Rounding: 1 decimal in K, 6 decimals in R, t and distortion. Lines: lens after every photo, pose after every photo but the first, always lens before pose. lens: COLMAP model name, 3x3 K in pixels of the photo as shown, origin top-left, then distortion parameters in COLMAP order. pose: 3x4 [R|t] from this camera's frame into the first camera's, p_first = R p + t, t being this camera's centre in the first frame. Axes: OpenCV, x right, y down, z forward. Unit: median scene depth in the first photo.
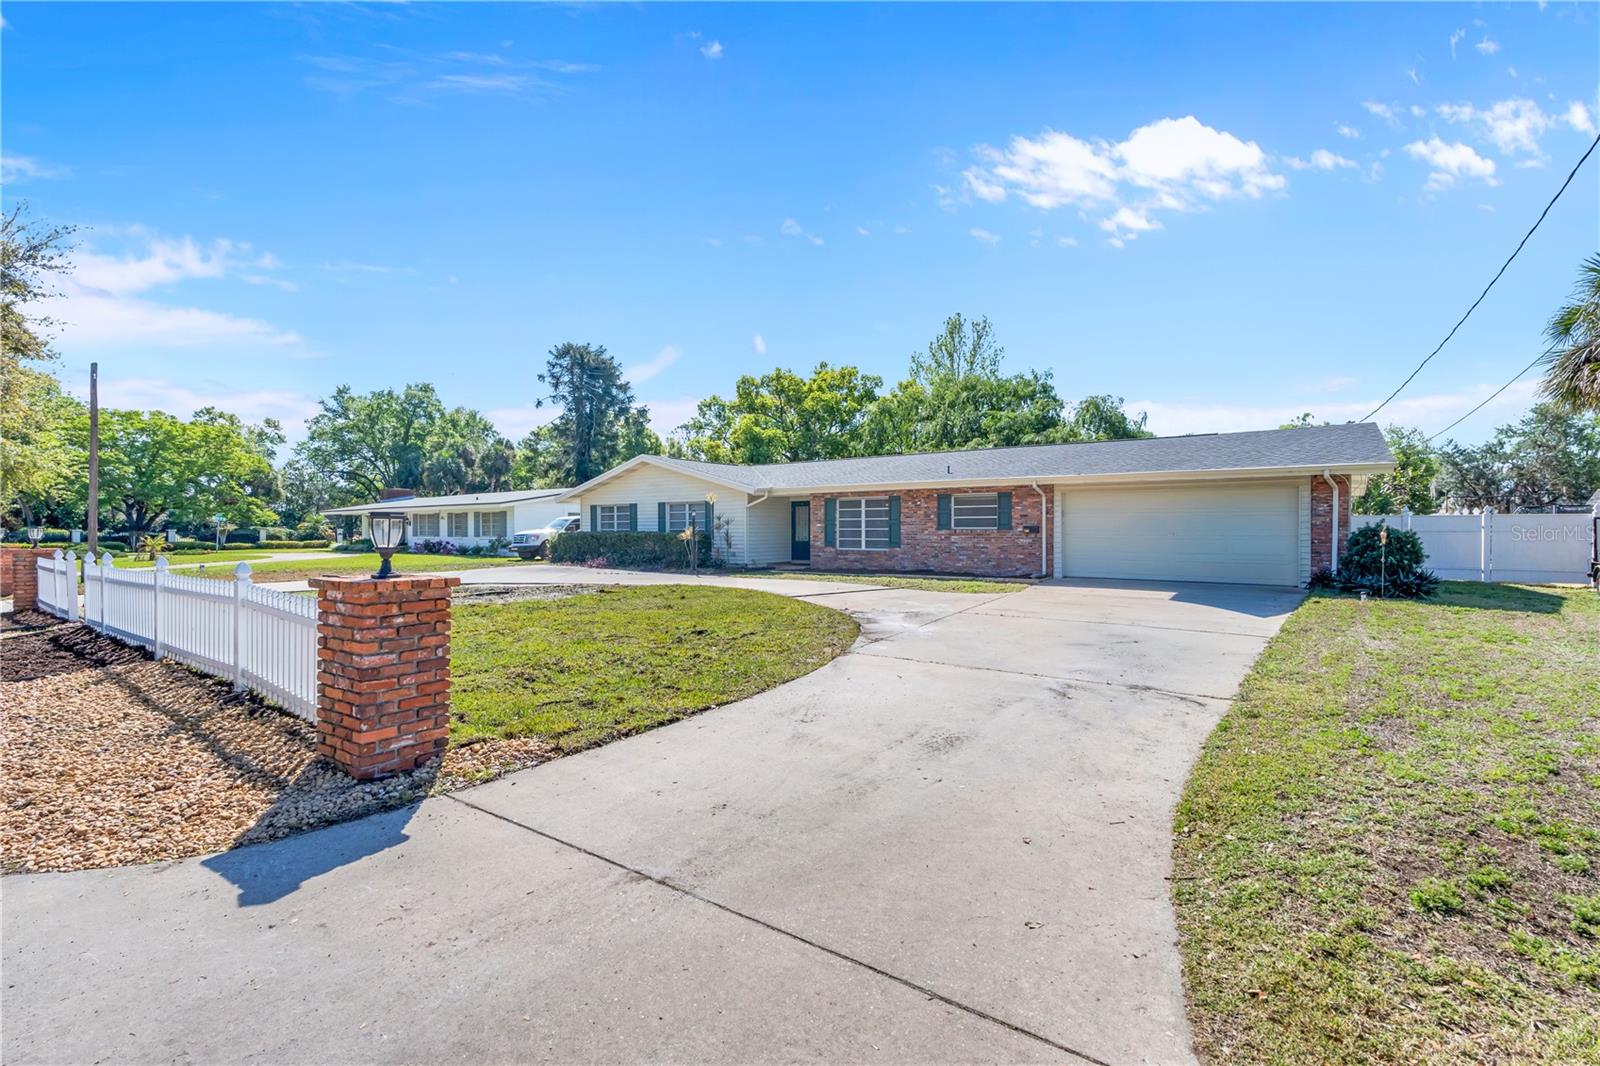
lens RADIAL K [[717.7, 0, 797.5], [0, 717.7, 528.7], [0, 0, 1]] dist [0.000346, 0.000370]
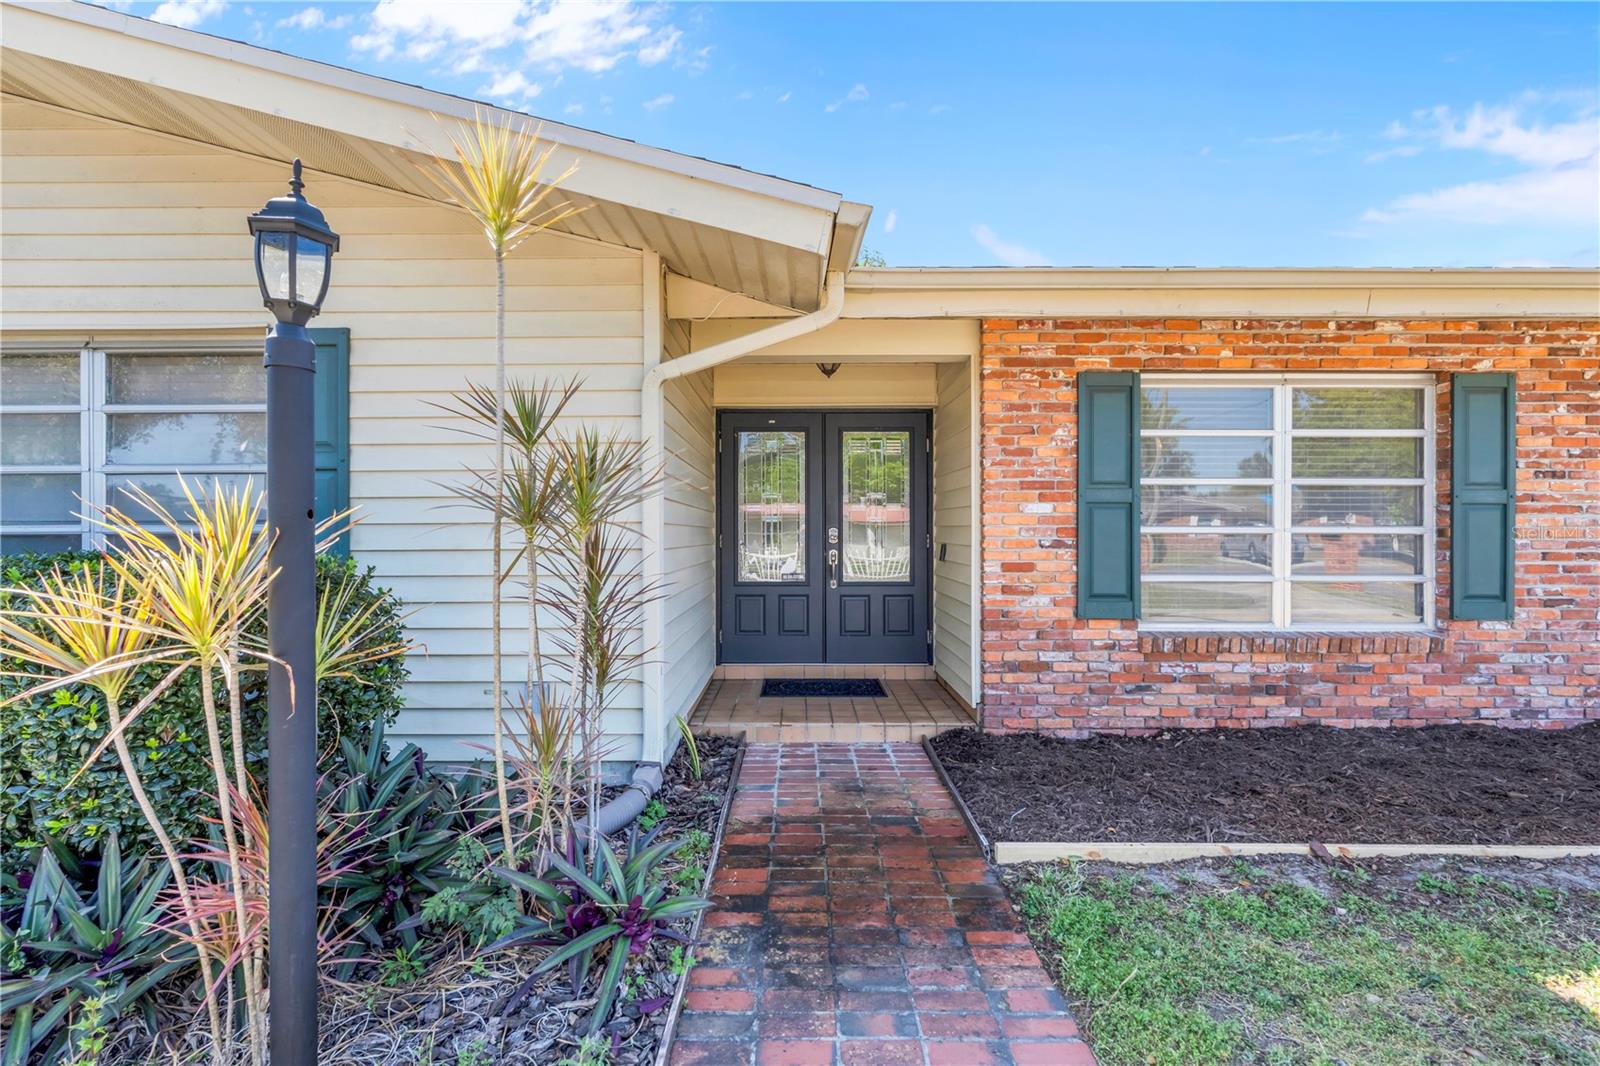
lens RADIAL K [[717.7, 0, 797.5], [0, 717.7, 528.7], [0, 0, 1]] dist [0.000346, 0.000370]
pose [[0.808125, 0.004506, 0.588994, -0.141225], [-0.003011, 0.999989, -0.003519, 0.001184], [-0.589003, 0.001071, 0.808130, 0.904512]]
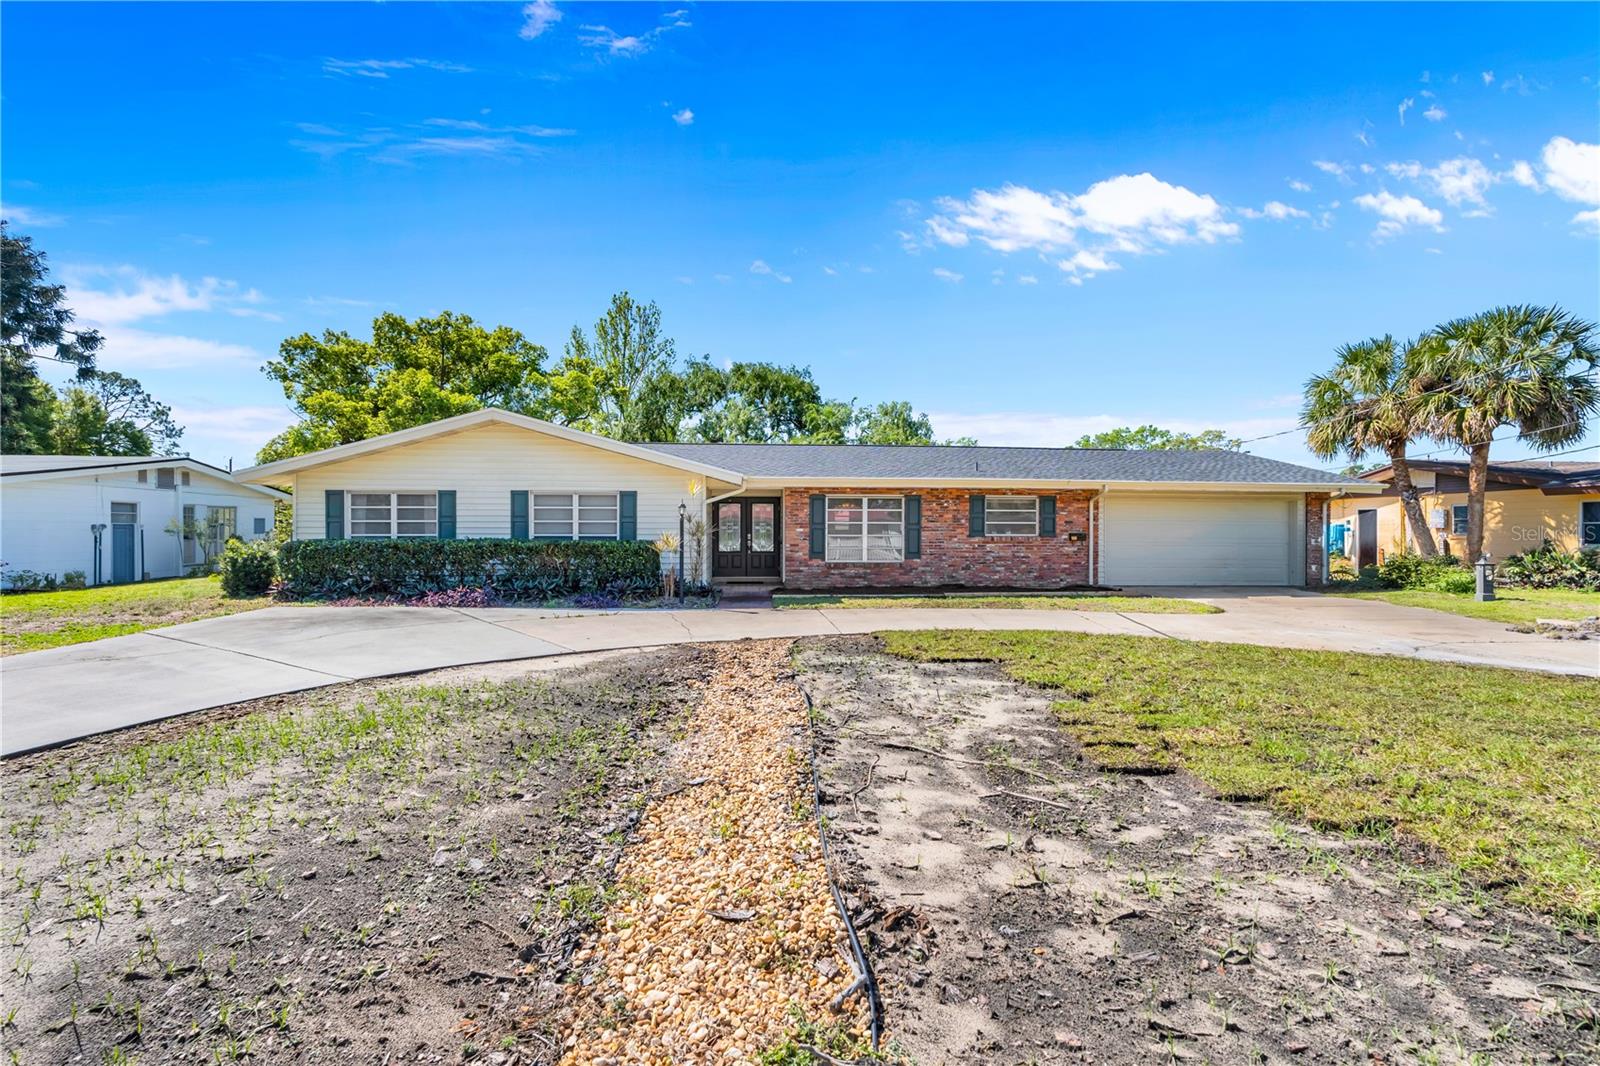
lens RADIAL K [[717.7, 0, 797.5], [0, 717.7, 528.7], [0, 0, 1]] dist [0.000346, 0.000370]
pose [[0.766413, 0.006321, 0.642317, -0.463457], [-0.004180, 0.999979, -0.004853, -0.002883], [-0.642334, 0.001035, 0.766424, 0.440943]]
